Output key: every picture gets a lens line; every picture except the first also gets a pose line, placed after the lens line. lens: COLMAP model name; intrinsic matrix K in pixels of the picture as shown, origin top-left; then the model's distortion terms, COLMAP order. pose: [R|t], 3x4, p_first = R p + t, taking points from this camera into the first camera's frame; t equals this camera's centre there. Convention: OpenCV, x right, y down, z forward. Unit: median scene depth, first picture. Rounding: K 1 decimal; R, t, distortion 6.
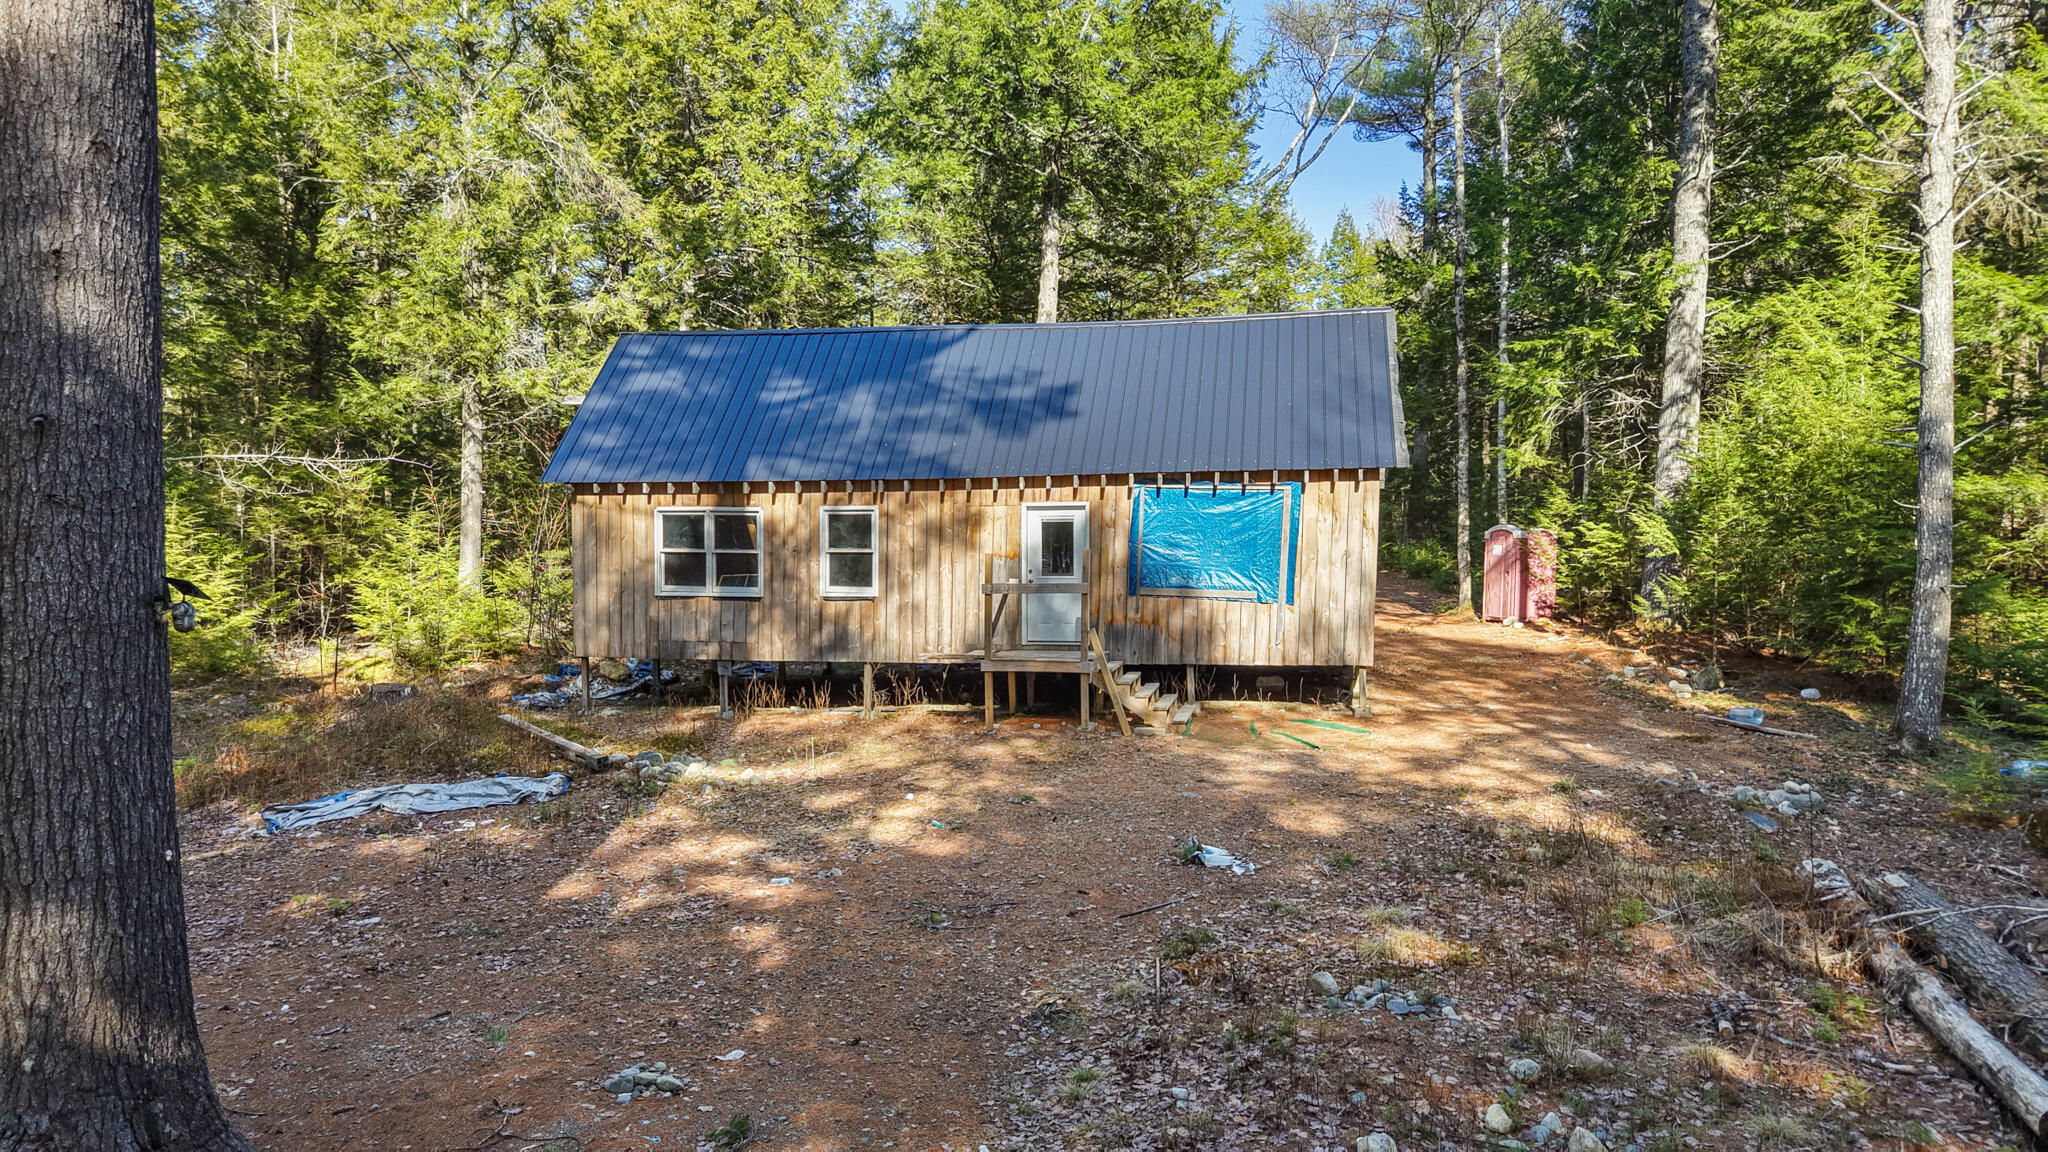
lens RADIAL K [[1384.4, 0, 1024.0], [0, 1384.4, 576.0], [0, 0, 1]] dist [0.004503, -0.008250]
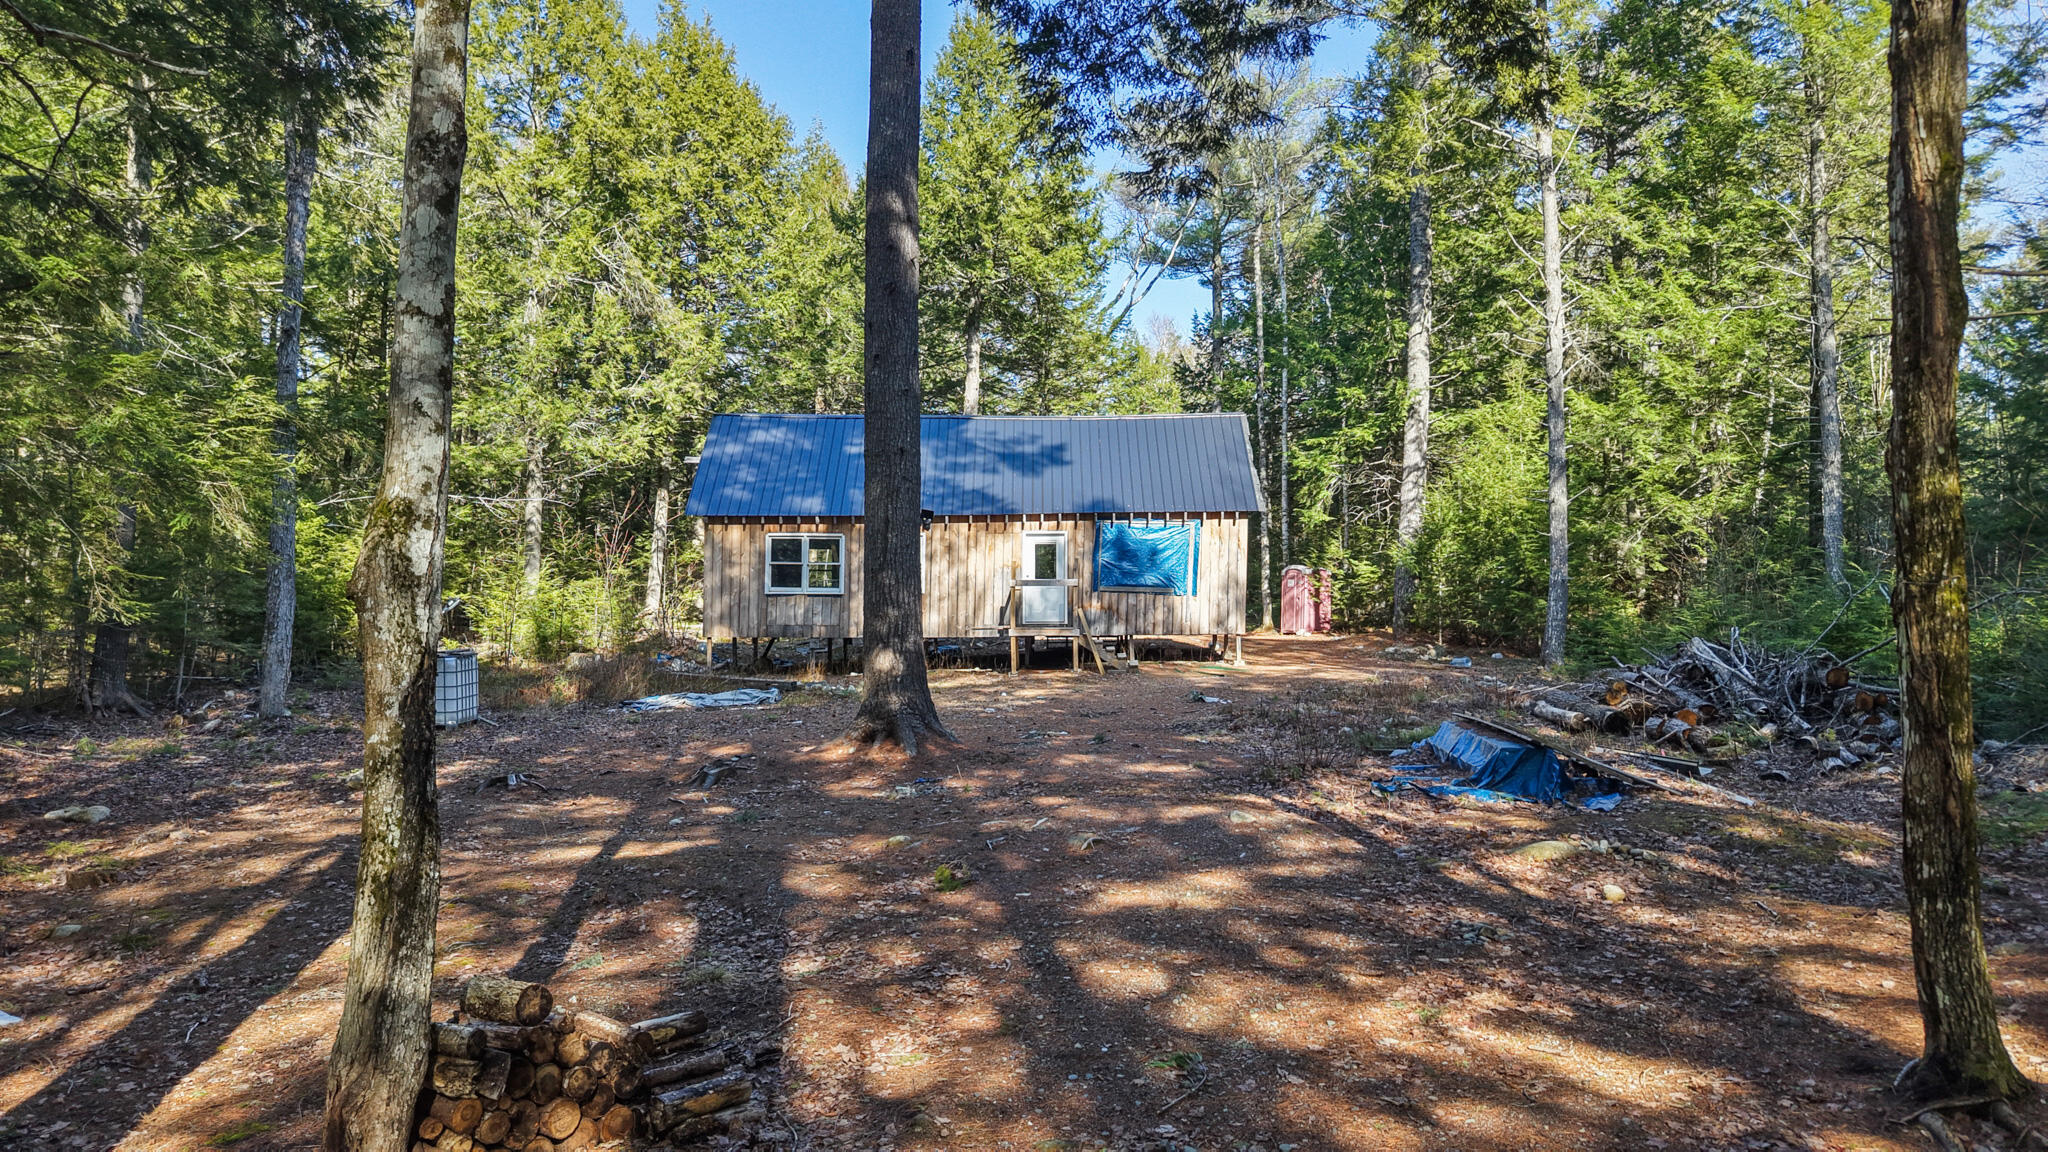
lens RADIAL K [[1384.4, 0, 1024.0], [0, 1384.4, 576.0], [0, 0, 1]] dist [0.004503, -0.008250]
pose [[0.983047, 0.007754, 0.183188, -0.271936], [0.003391, 0.998166, -0.060443, 0.086308], [-0.183321, 0.060040, 0.981218, -0.492689]]
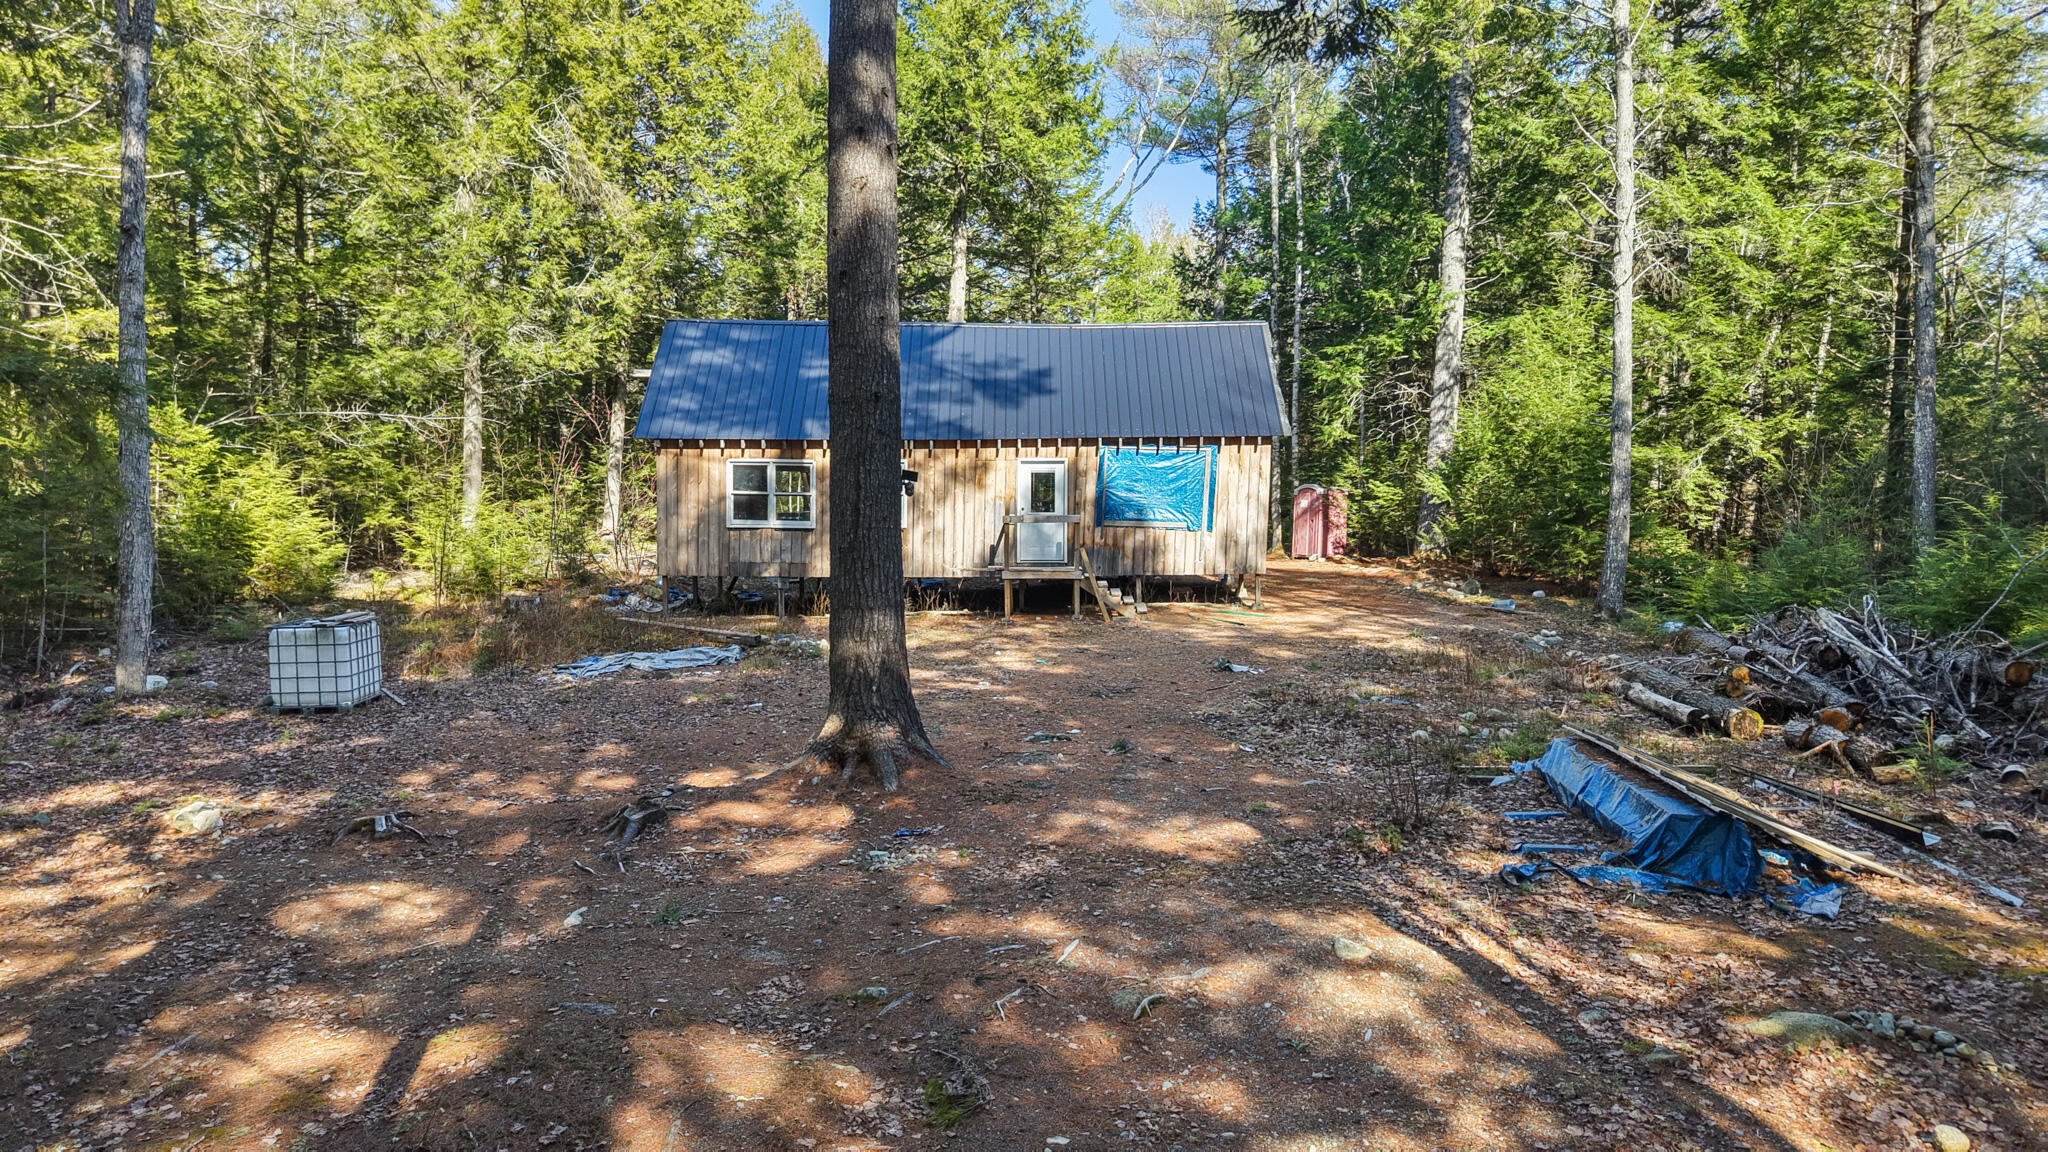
lens RADIAL K [[1384.4, 0, 1024.0], [0, 1384.4, 576.0], [0, 0, 1]] dist [0.004503, -0.008250]
pose [[0.980639, -0.005316, 0.195754, -0.253343], [0.001487, 0.999805, 0.019703, 0.035203], [-0.195821, -0.019030, 0.980455, -0.331126]]
